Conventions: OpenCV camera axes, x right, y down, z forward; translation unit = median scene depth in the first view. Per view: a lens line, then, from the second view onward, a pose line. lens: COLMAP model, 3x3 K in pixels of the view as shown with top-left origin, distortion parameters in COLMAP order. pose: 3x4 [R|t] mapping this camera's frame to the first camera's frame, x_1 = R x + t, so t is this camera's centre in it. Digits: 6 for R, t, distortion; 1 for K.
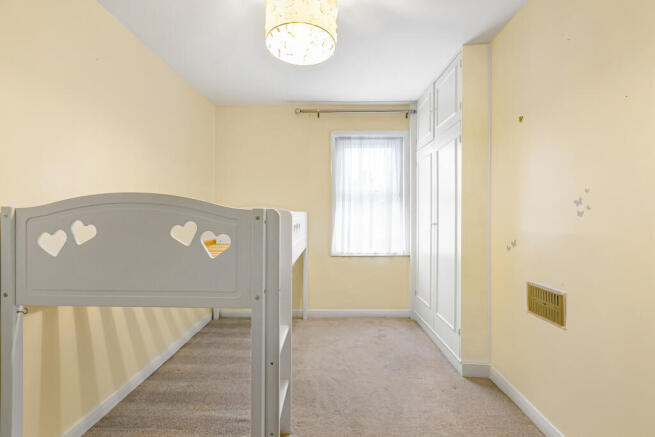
lens RADIAL K [[291.1, 0, 326.4], [0, 291.1, 211.2], [0, 0, 1]] dist [-0.000762, -0.000746]
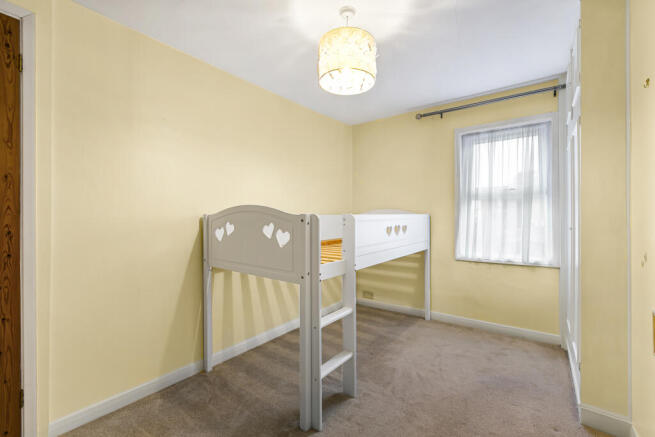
lens RADIAL K [[291.1, 0, 326.4], [0, 291.1, 211.2], [0, 0, 1]] dist [-0.000762, -0.000746]
pose [[0.799167, -0.017067, -0.600867, 0.347589], [0.013576, 0.999854, -0.010343, -0.003458], [0.600956, 0.000109, 0.799282, -0.029509]]
